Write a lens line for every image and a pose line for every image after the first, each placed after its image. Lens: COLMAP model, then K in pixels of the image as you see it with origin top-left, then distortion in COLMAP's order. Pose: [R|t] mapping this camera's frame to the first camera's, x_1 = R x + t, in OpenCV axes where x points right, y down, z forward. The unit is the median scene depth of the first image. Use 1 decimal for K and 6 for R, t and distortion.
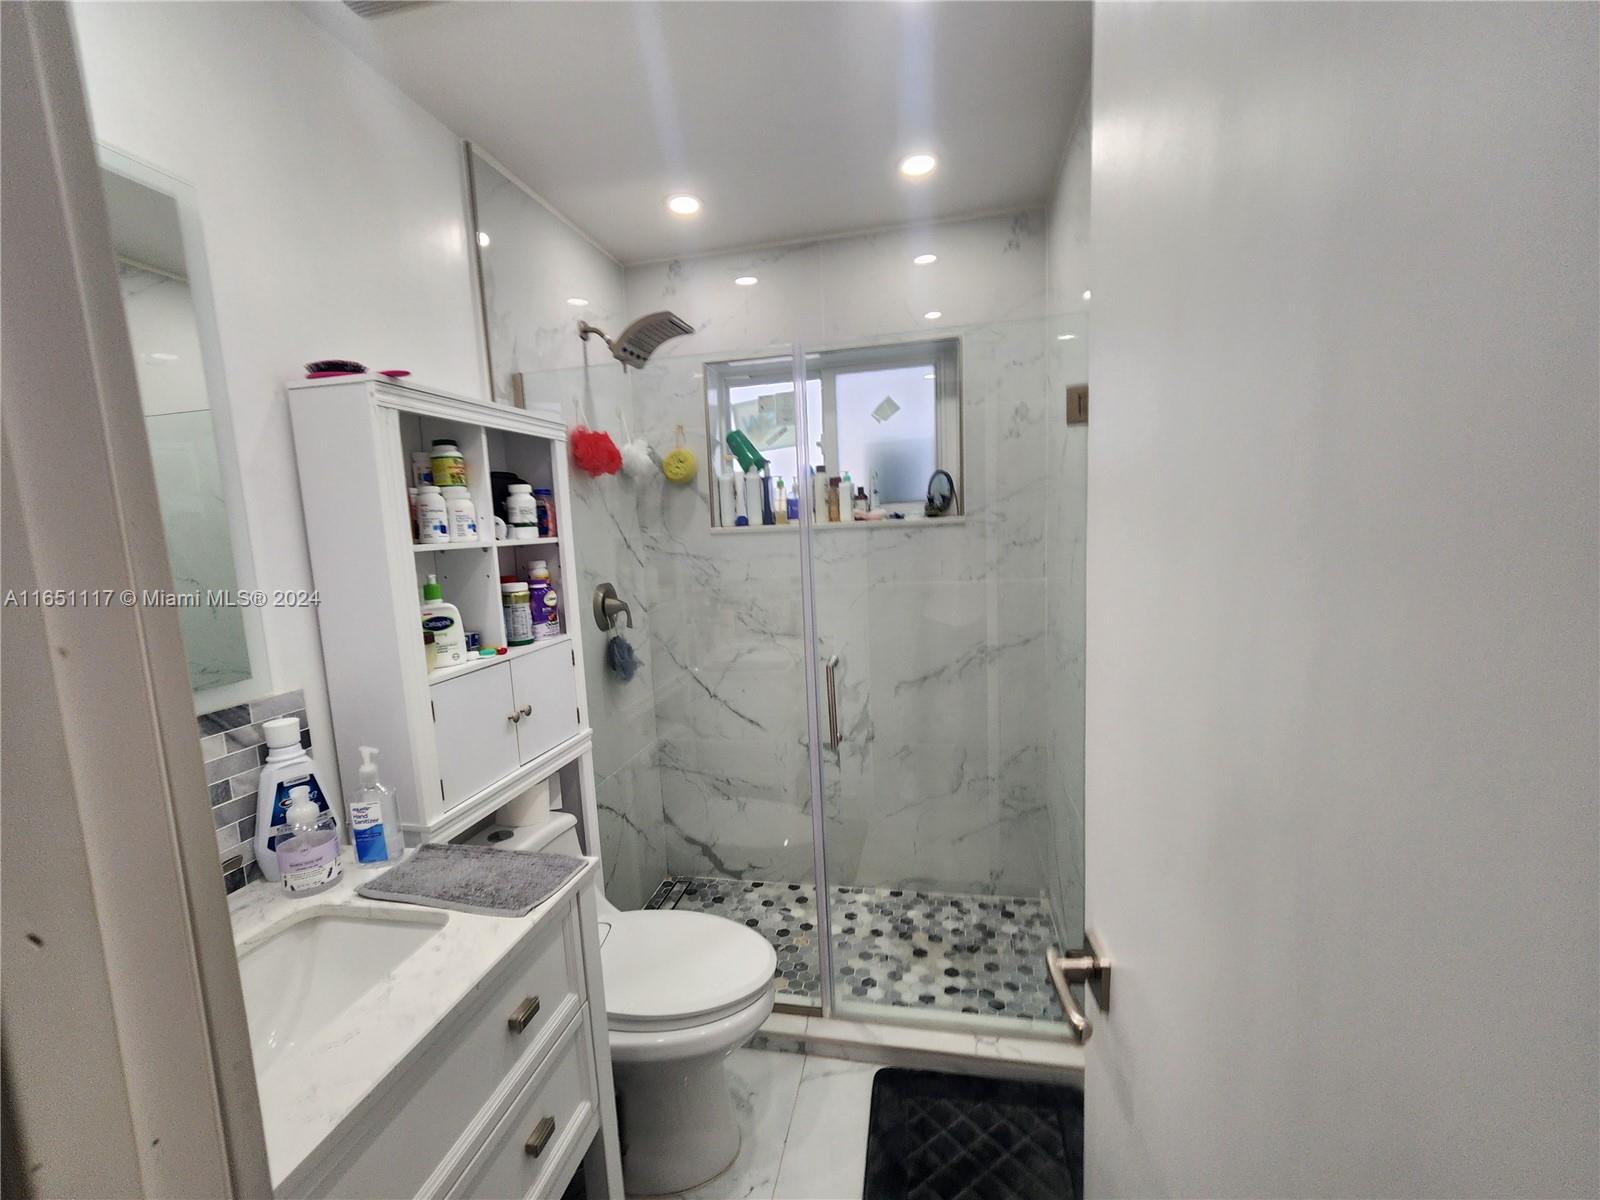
lens RADIAL K [[650.0, 0, 793.1], [0, 650.0, 607.8], [0, 0, 1]] dist [0.001927, 0.000190]
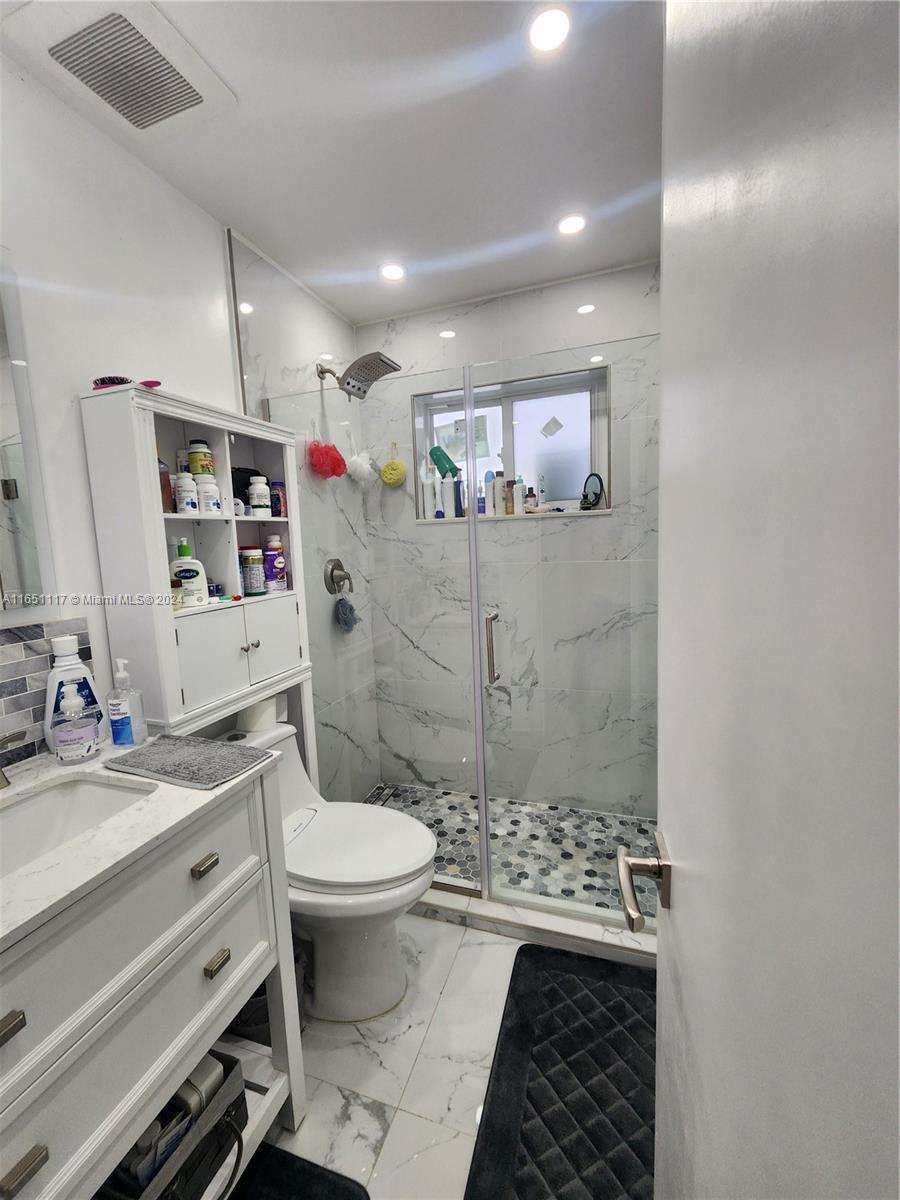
lens RADIAL K [[477.0, 0, 451.2], [0, 477.0, 591.6], [0, 0, 1]] dist [0.000633, -0.000123]
pose [[0.992078, 0.018980, -0.124182, 0.086443], [-0.020710, 0.999705, -0.012659, 0.043571], [0.123905, 0.015130, 0.992179, 0.059550]]
